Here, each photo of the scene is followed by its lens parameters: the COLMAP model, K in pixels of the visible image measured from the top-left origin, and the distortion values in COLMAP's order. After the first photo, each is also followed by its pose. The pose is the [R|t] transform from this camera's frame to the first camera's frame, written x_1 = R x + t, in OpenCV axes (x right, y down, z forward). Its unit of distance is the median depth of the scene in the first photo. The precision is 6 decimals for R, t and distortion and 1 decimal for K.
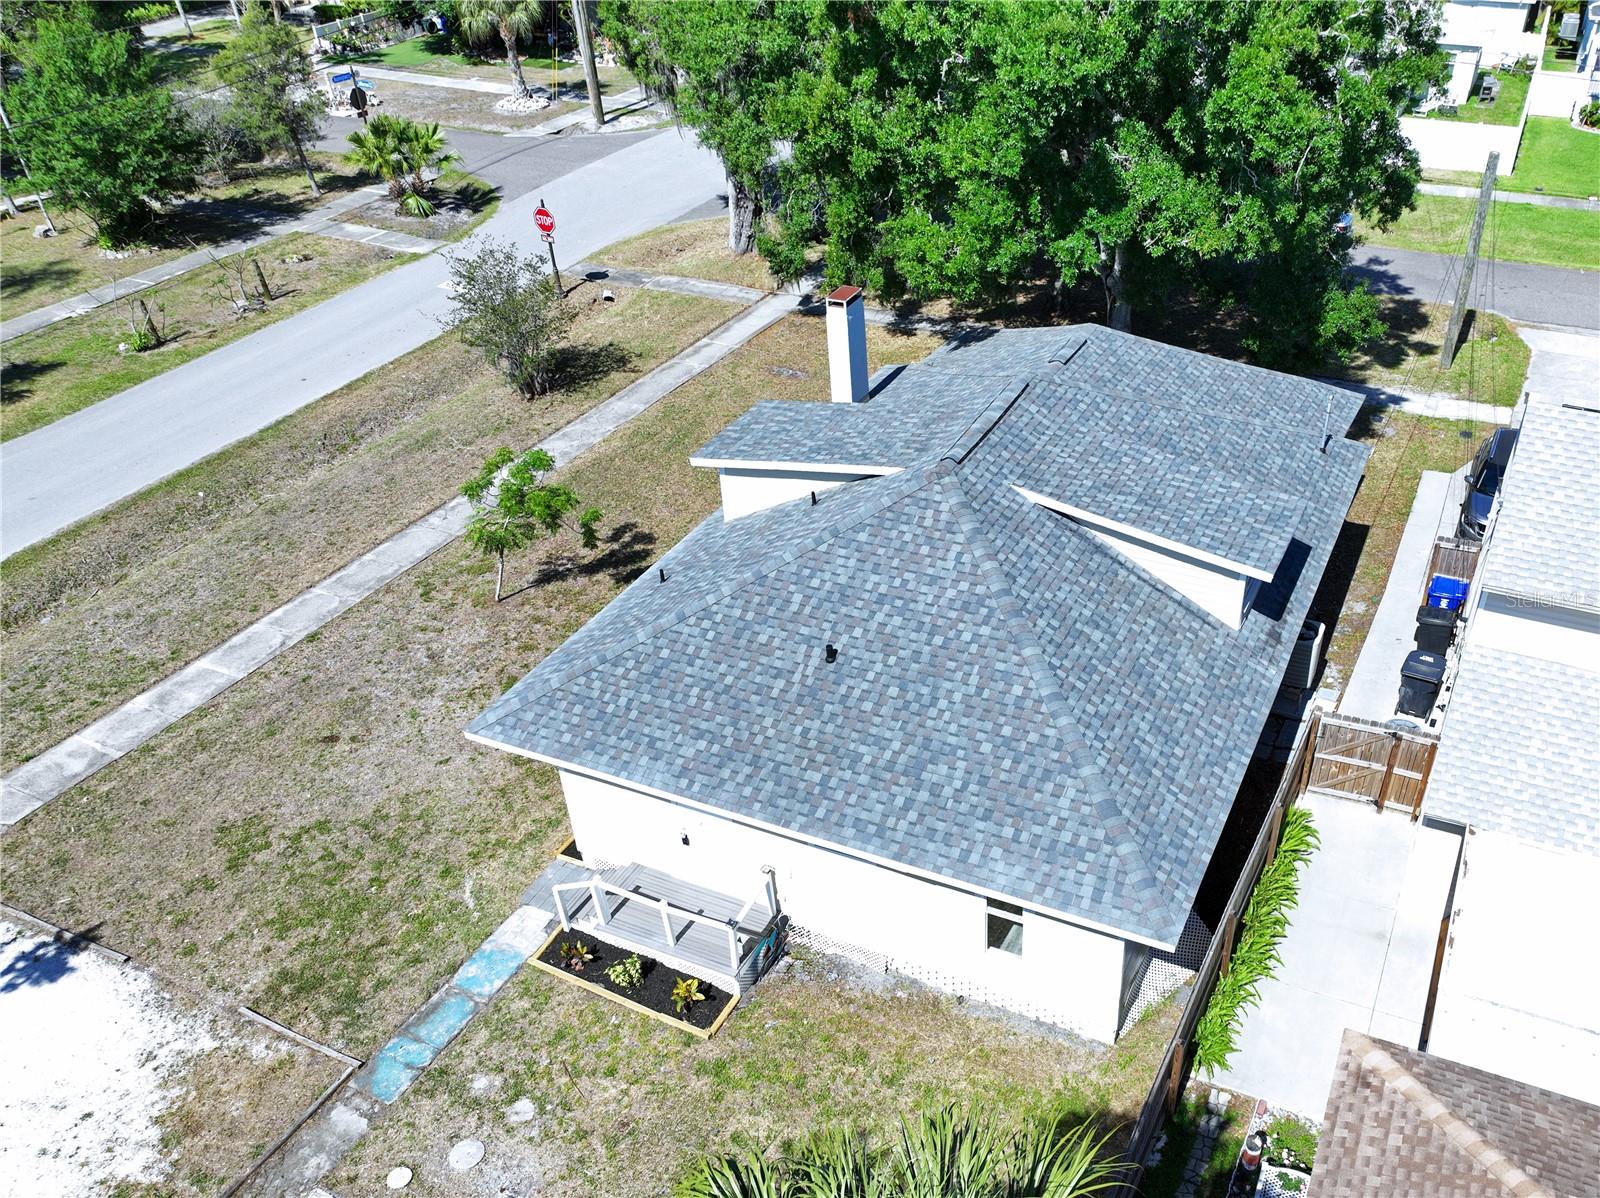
lens RADIAL K [[1306.5, 0, 936.0], [0, 1306.5, 701.4], [0, 0, 1]] dist [0.006039, 0.007519]
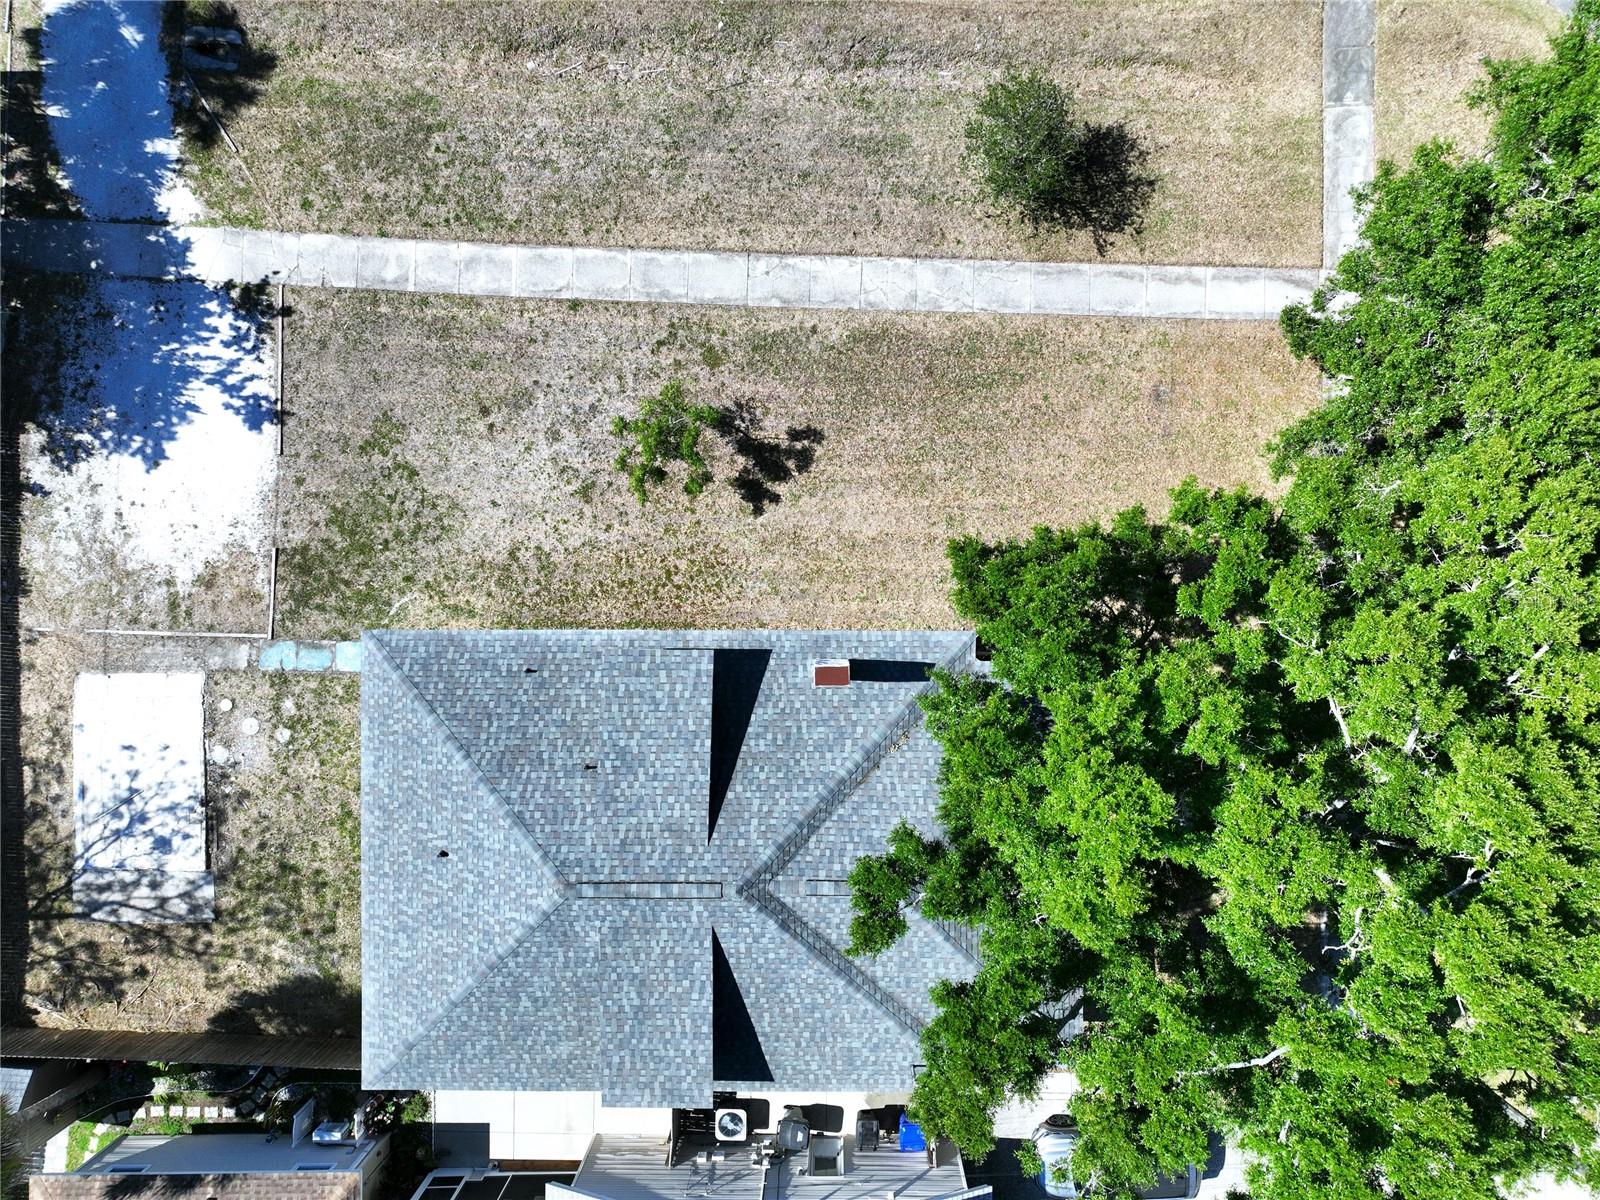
lens RADIAL K [[1148.0, 0, 830.5], [0, 1148.0, 583.8], [0, 0, 1]] dist [-0.001275, 0.024607]
pose [[0.402807, 0.915210, 0.011698, -0.187143], [-0.559455, 0.236075, 0.794530, -1.334226], [0.724401, -0.326587, 0.607112, 0.546357]]
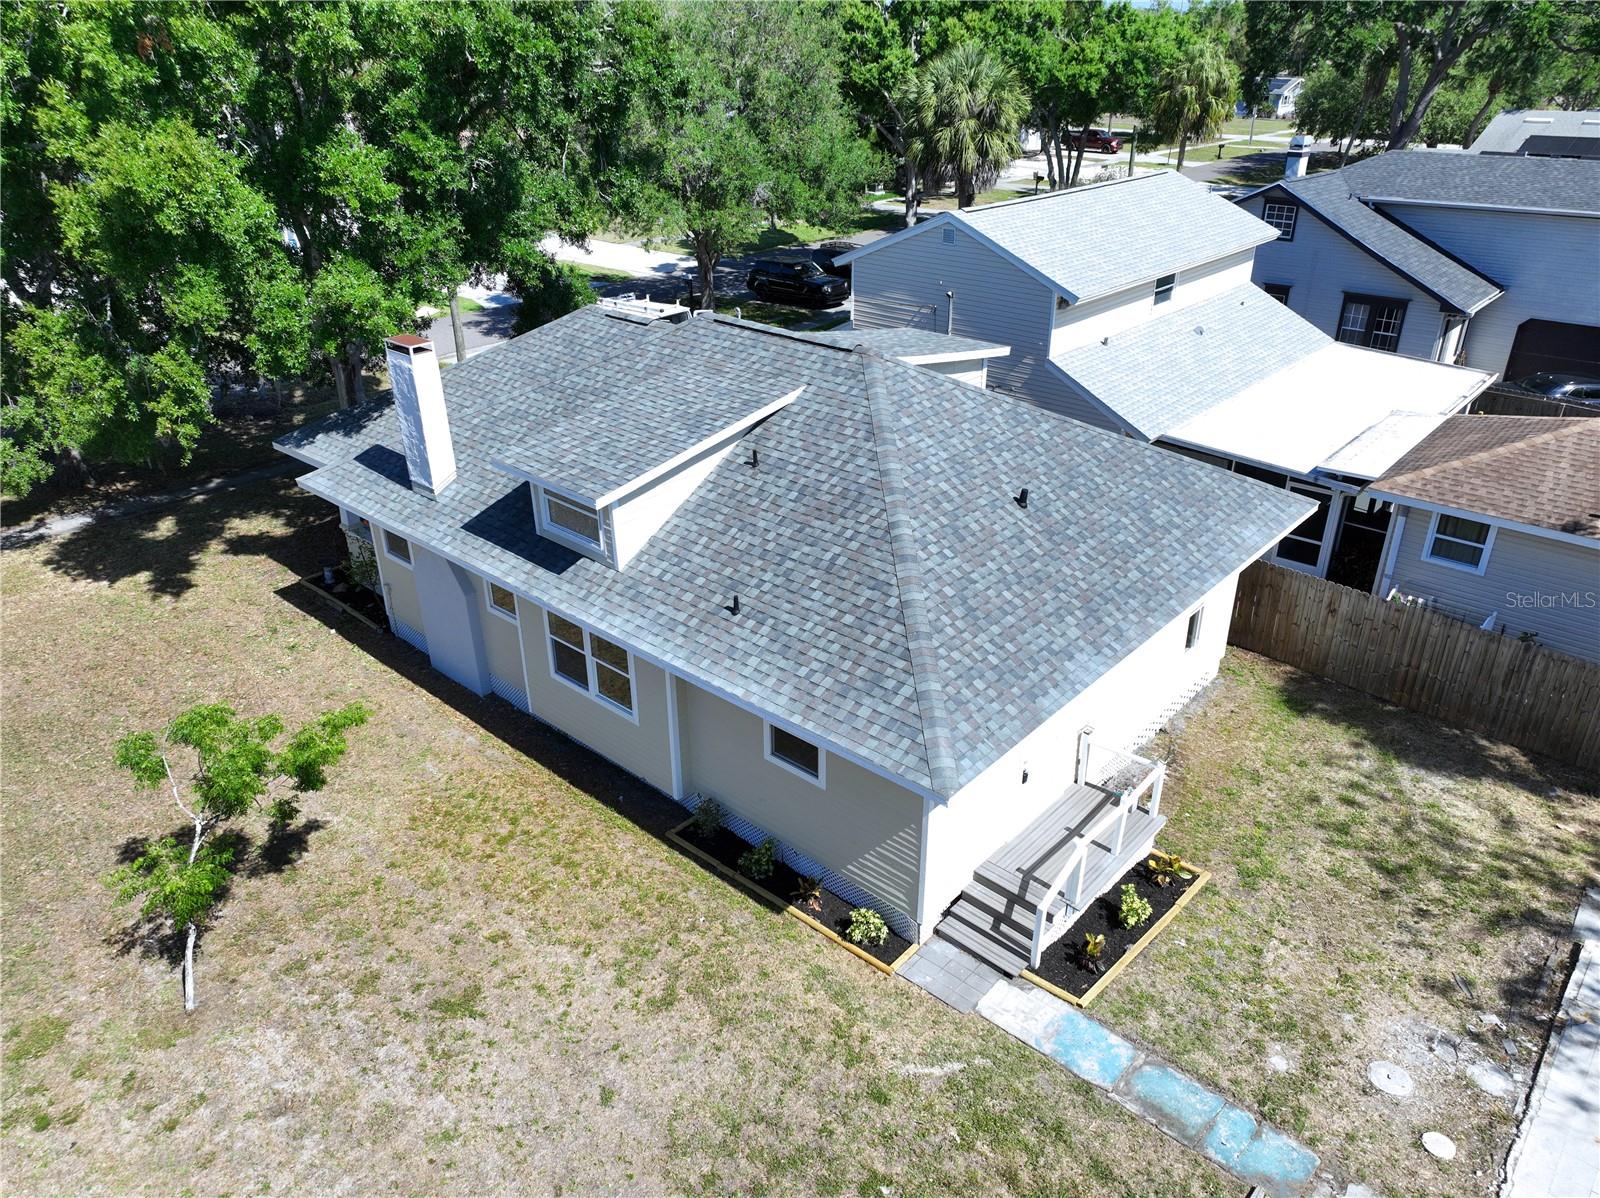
lens RADIAL K [[1123.1, 0, 800.0], [0, 1123.1, 599.0], [0, 0, 1]] dist [0.004357, 0.010210]
pose [[0.311560, -0.423132, 0.850817, -0.807462], [0.583613, 0.791814, 0.180075, -0.207006], [-0.749884, 0.440444, 0.493643, 0.666783]]
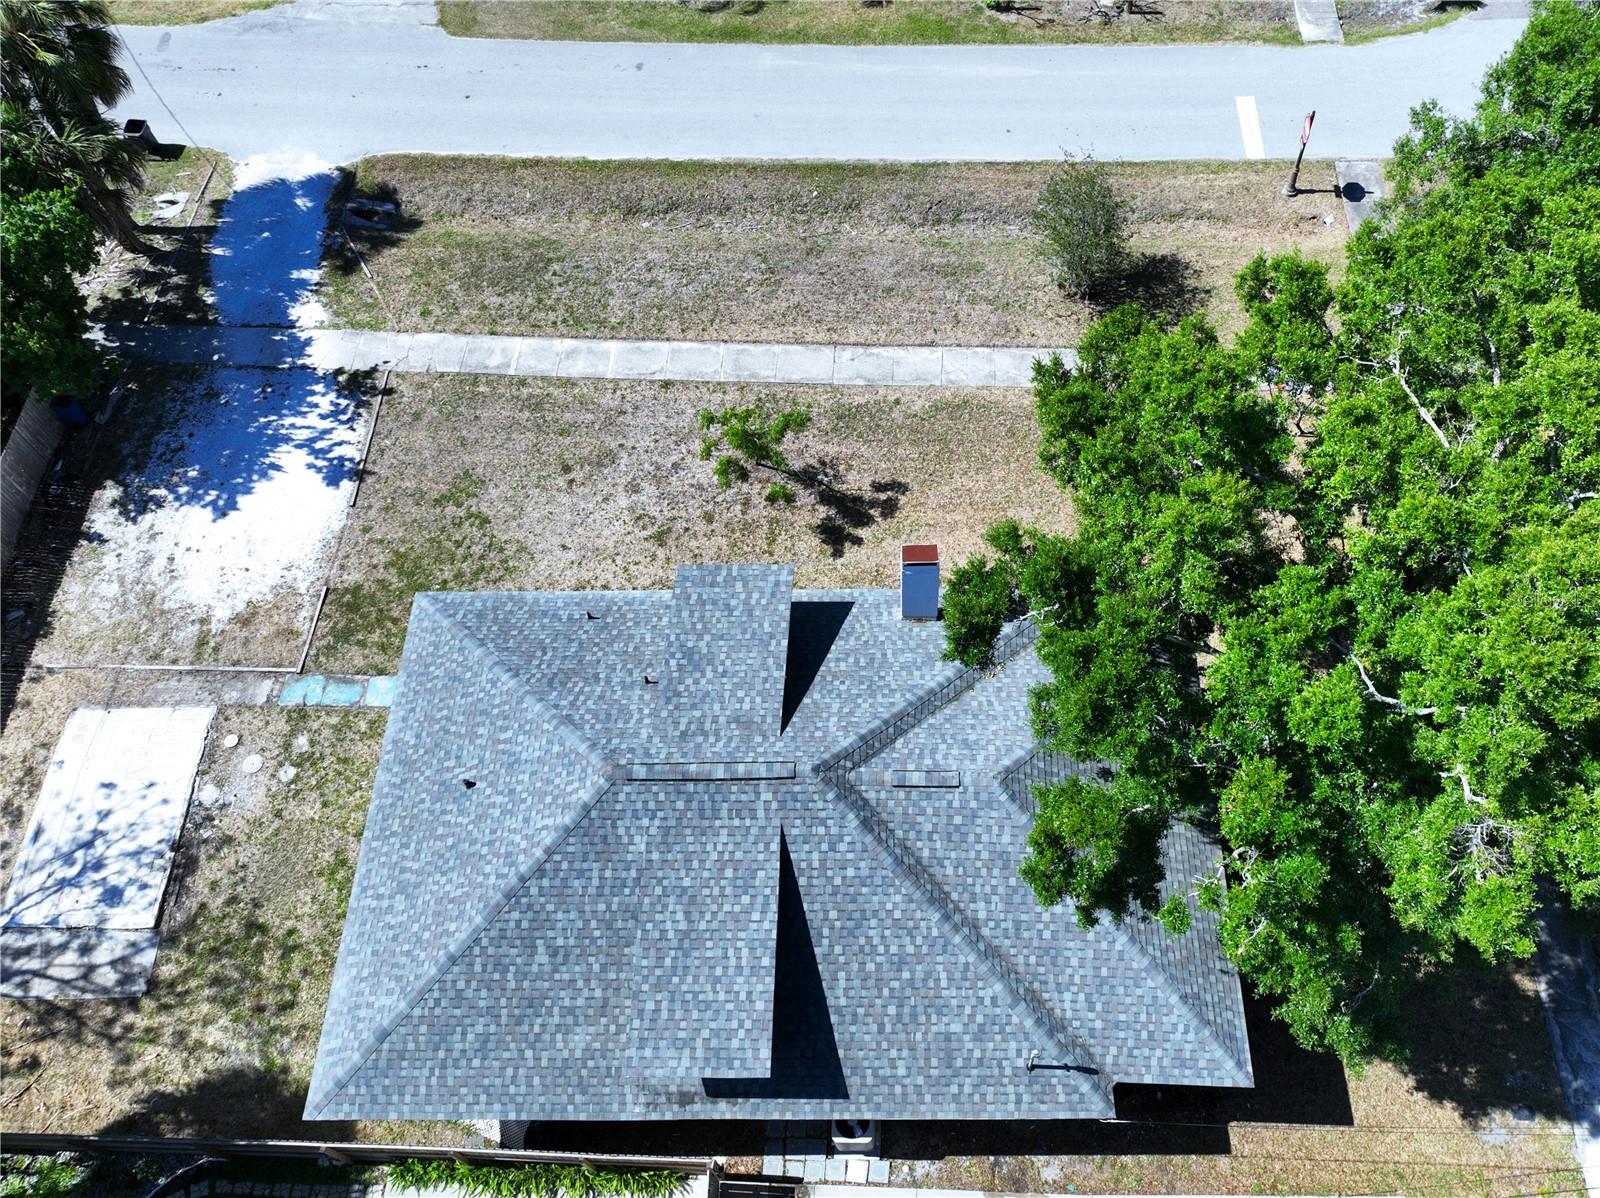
lens RADIAL K [[1363.1, 0, 895.9], [0, 1363.1, 530.7], [0, 0, 1]] dist [0.009907, 0.003358]
pose [[0.404608, 0.776464, -0.483111, 0.523181], [-0.554304, 0.628409, 0.545756, -1.102228], [0.727351, 0.046973, 0.684656, 0.307878]]
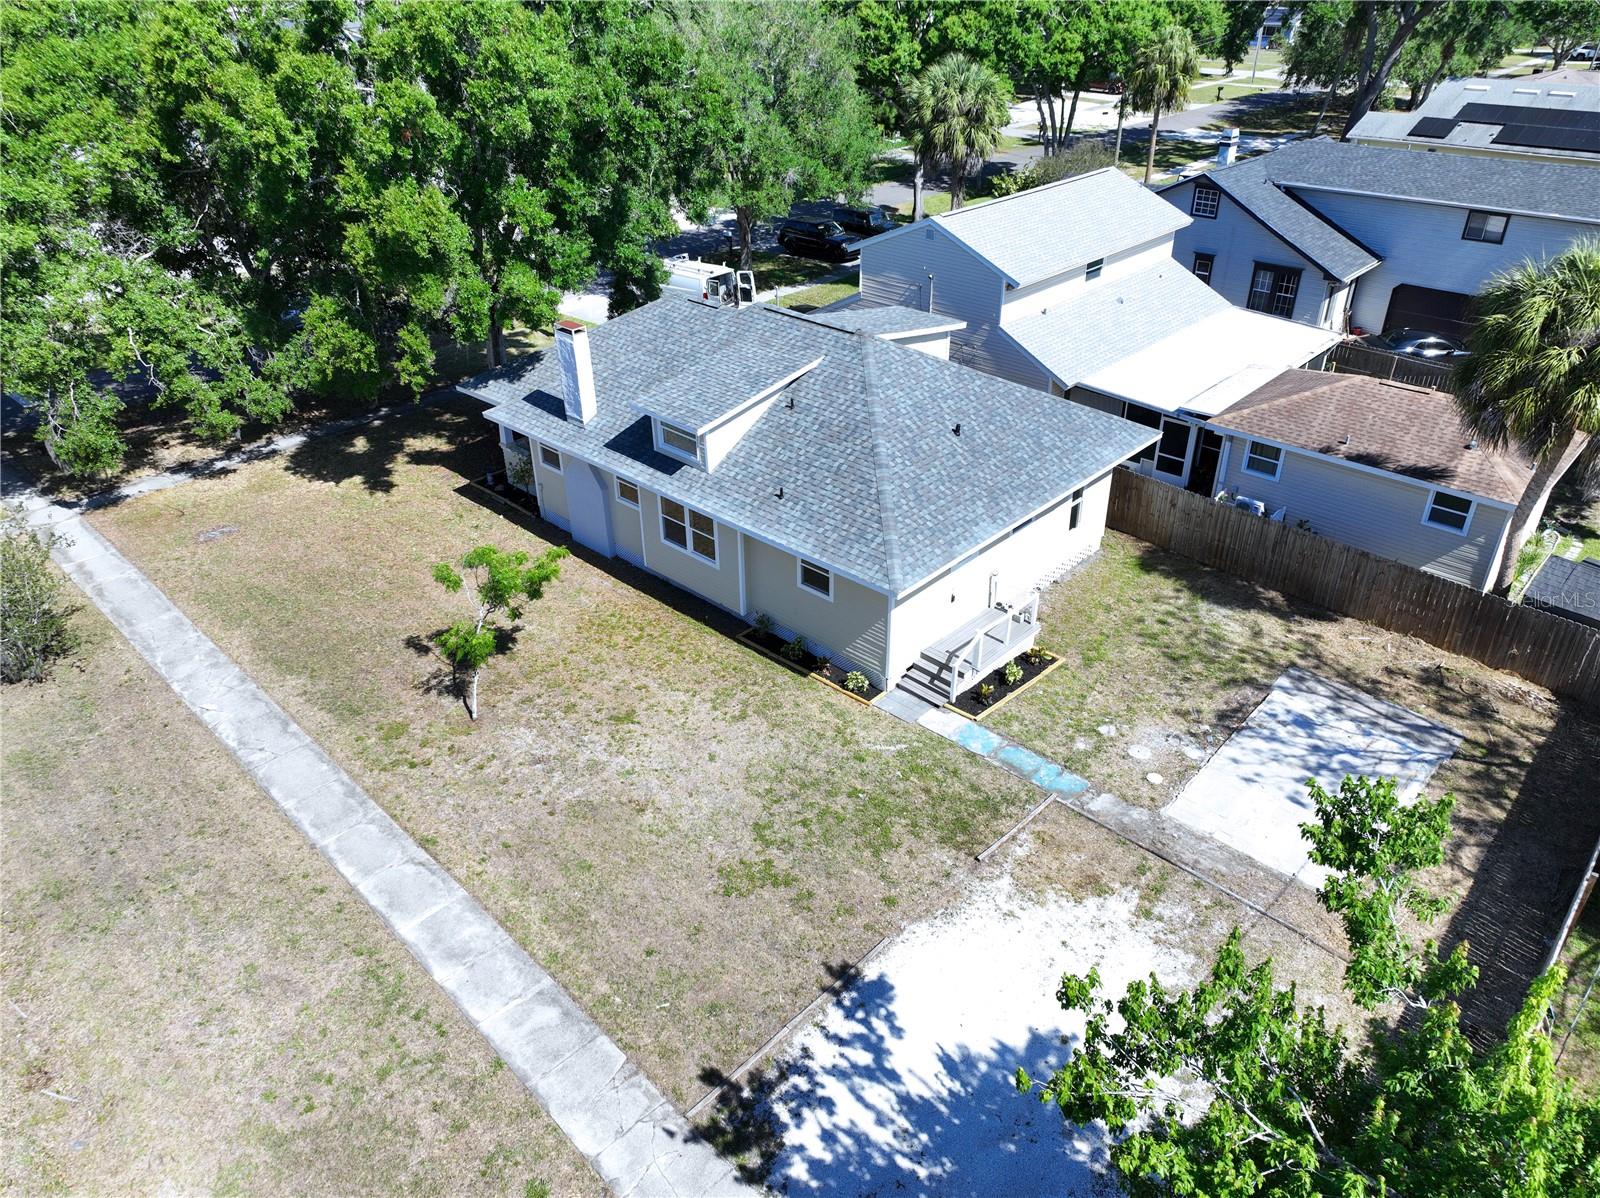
lens RADIAL K [[1123.1, 0, 800.0], [0, 1123.1, 599.0], [0, 0, 1]] dist [0.004357, 0.010210]
pose [[0.330330, -0.479671, 0.812894, -1.240097], [0.581369, 0.781876, 0.225121, -0.269861], [-0.743567, 0.398228, 0.537144, 0.435365]]
